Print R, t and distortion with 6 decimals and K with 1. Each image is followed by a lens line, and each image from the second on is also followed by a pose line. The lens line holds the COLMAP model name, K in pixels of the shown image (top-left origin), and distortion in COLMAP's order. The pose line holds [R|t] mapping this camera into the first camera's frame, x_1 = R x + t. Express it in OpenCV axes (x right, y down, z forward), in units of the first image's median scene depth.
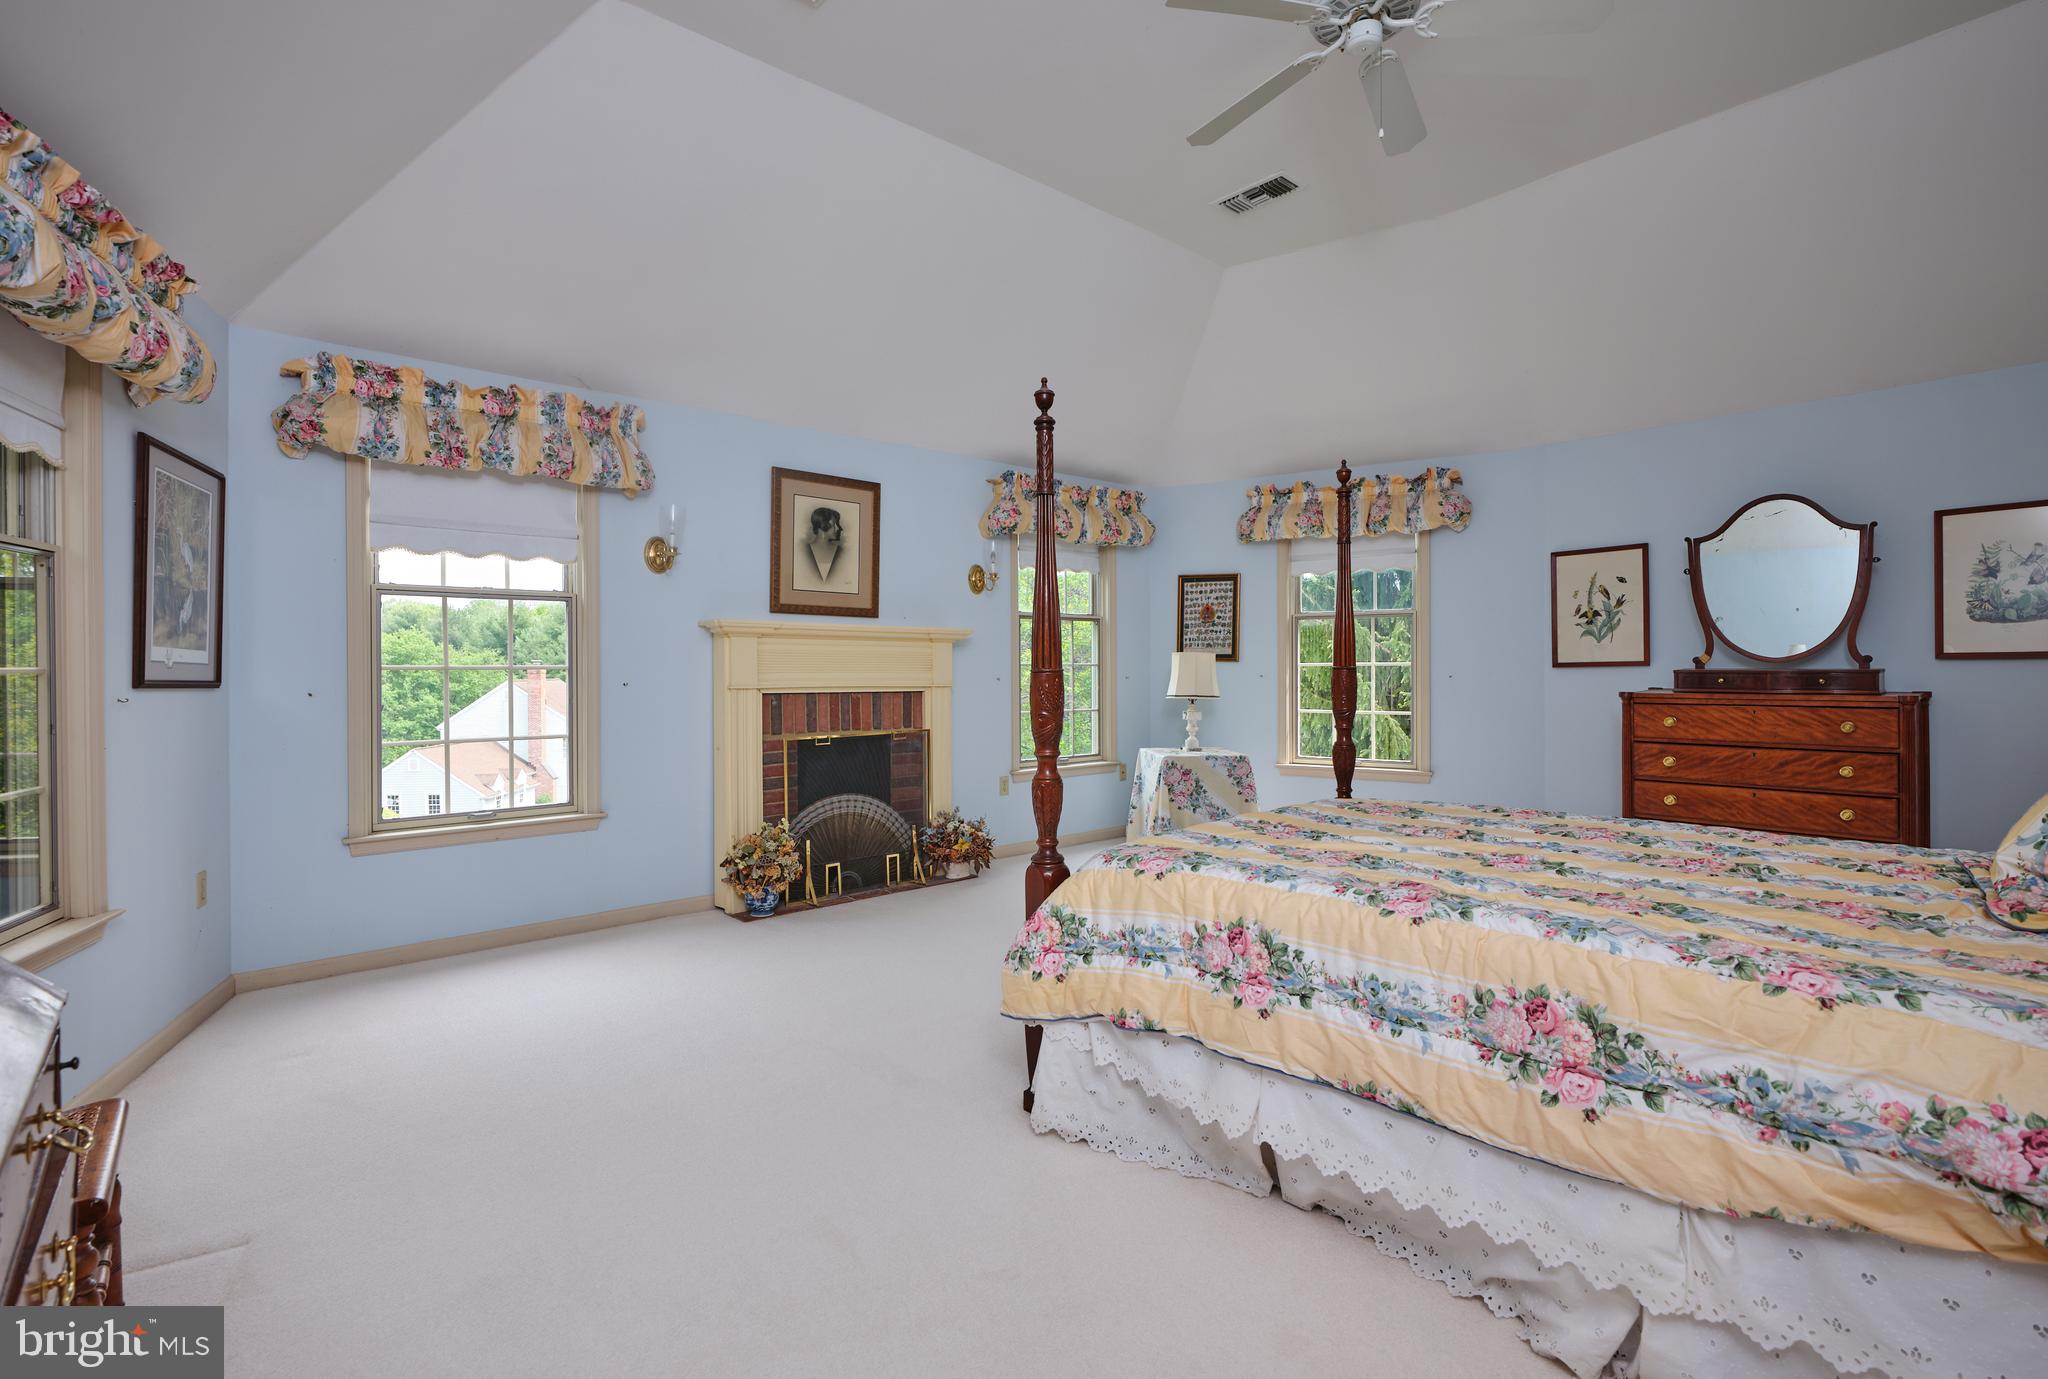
lens RADIAL K [[940.0, 0, 1024.8], [0, 940.0, 695.7], [0, 0, 1]] dist [0.002011, 0.000322]
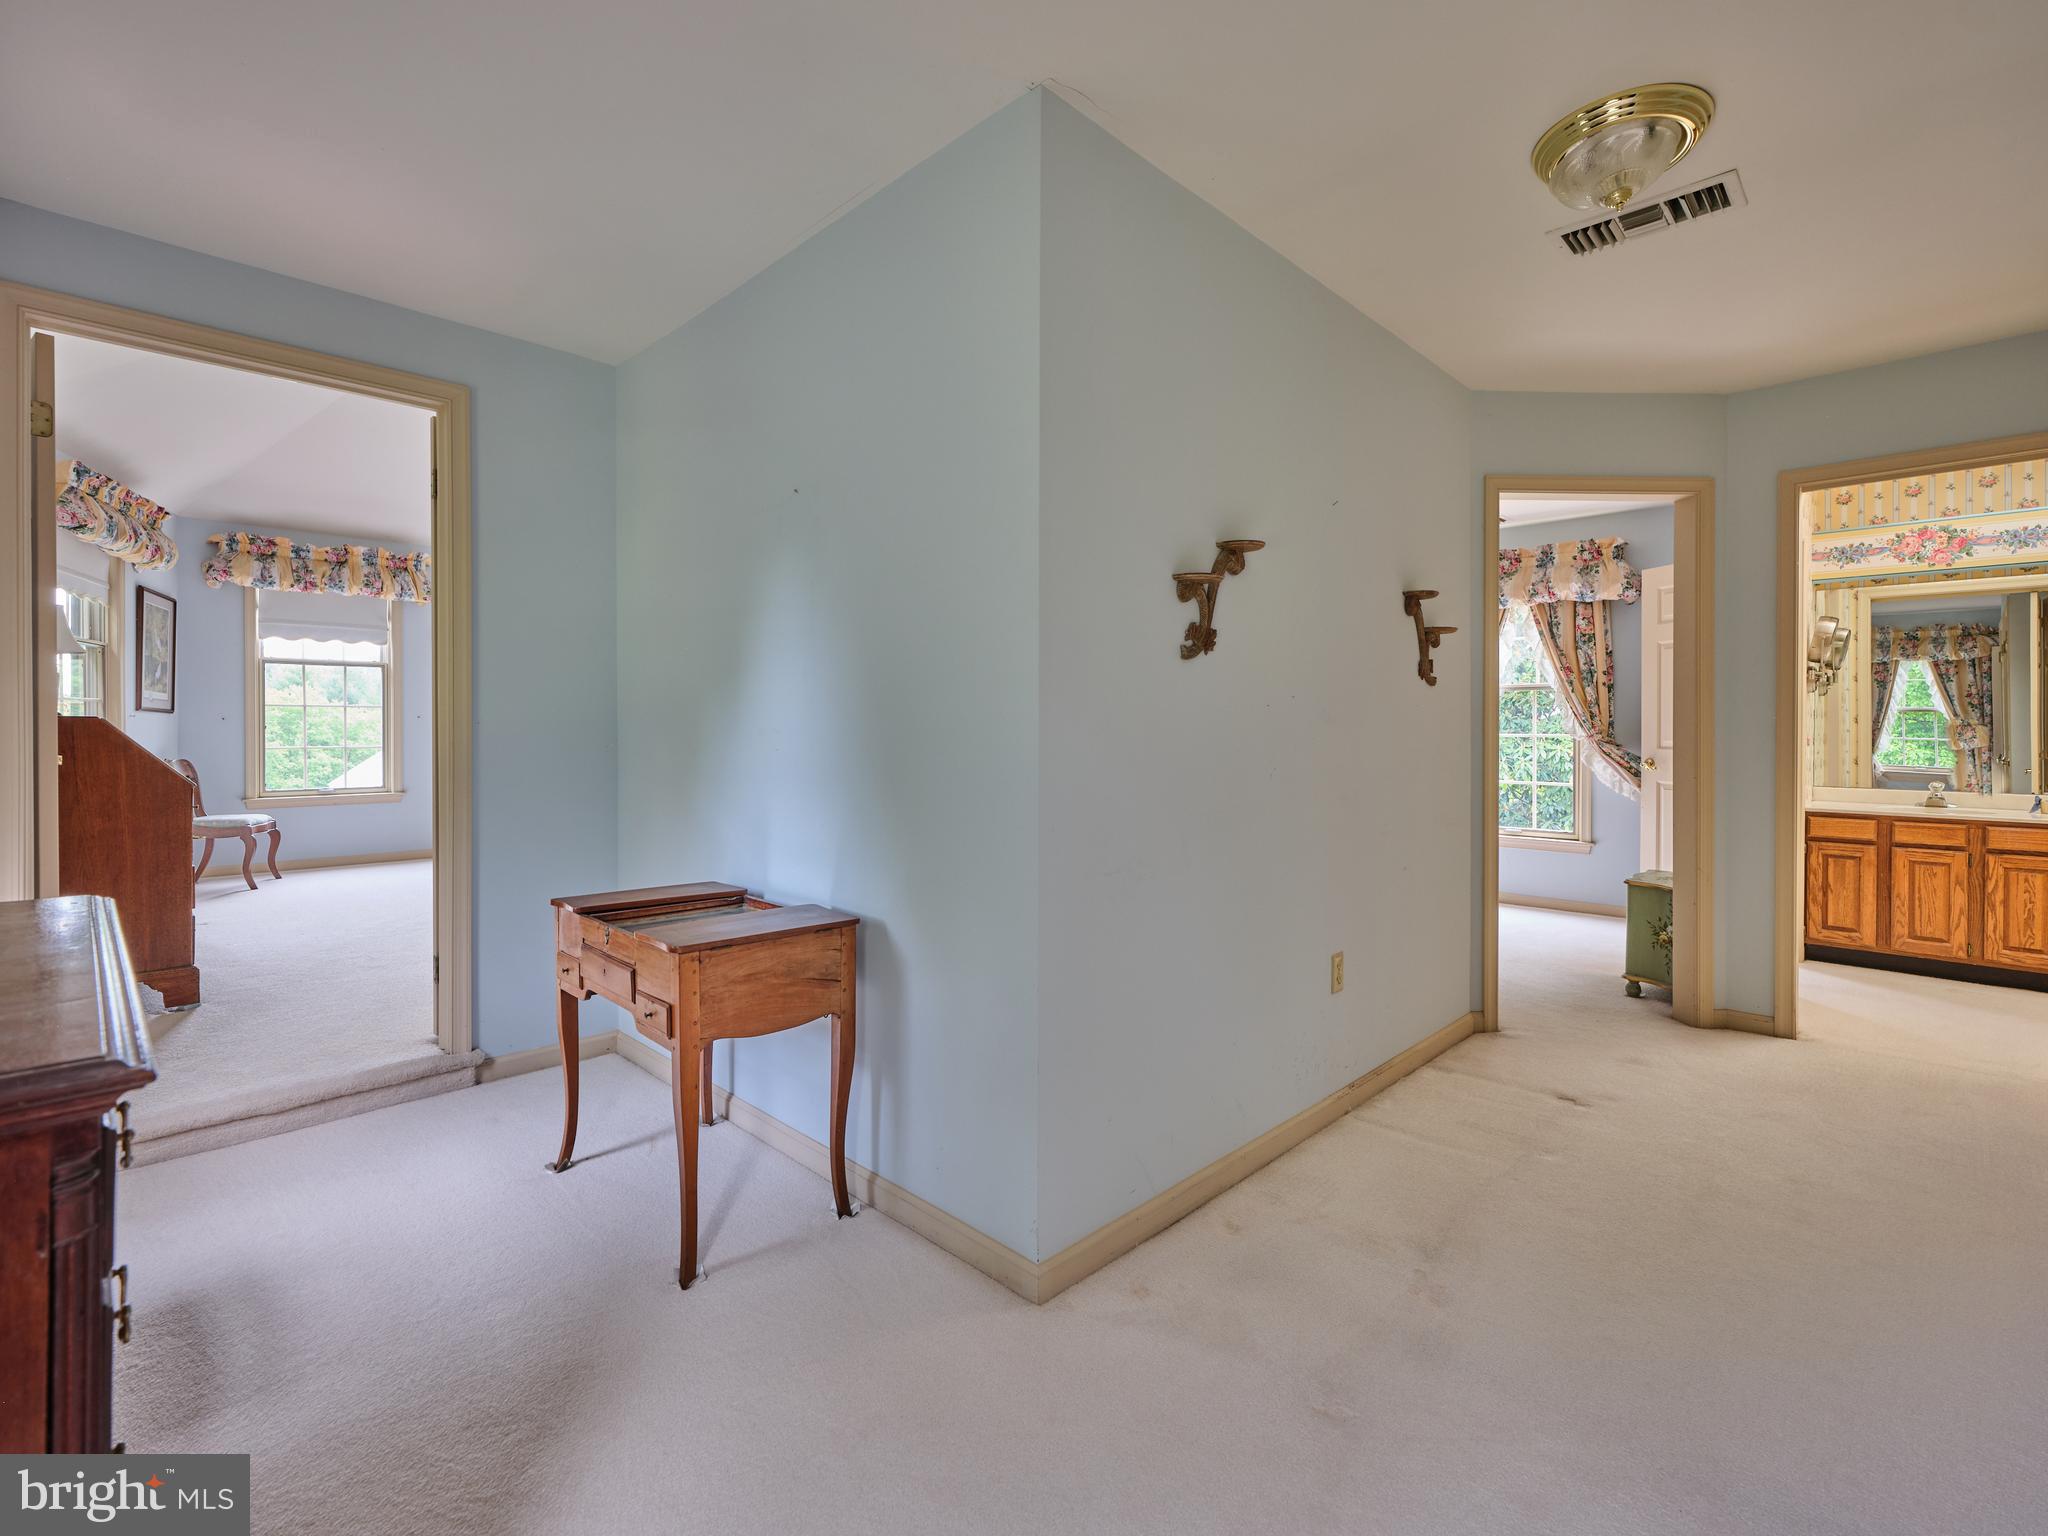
lens RADIAL K [[941.1, 0, 1018.3], [0, 941.1, 770.8], [0, 0, 1]] dist [0.002641, 0.000659]
pose [[0.997467, 0.005112, 0.070947, 0.600967], [-0.006085, 0.999890, 0.013506, 0.061111], [-0.070870, -0.013904, 0.997389, -0.869008]]
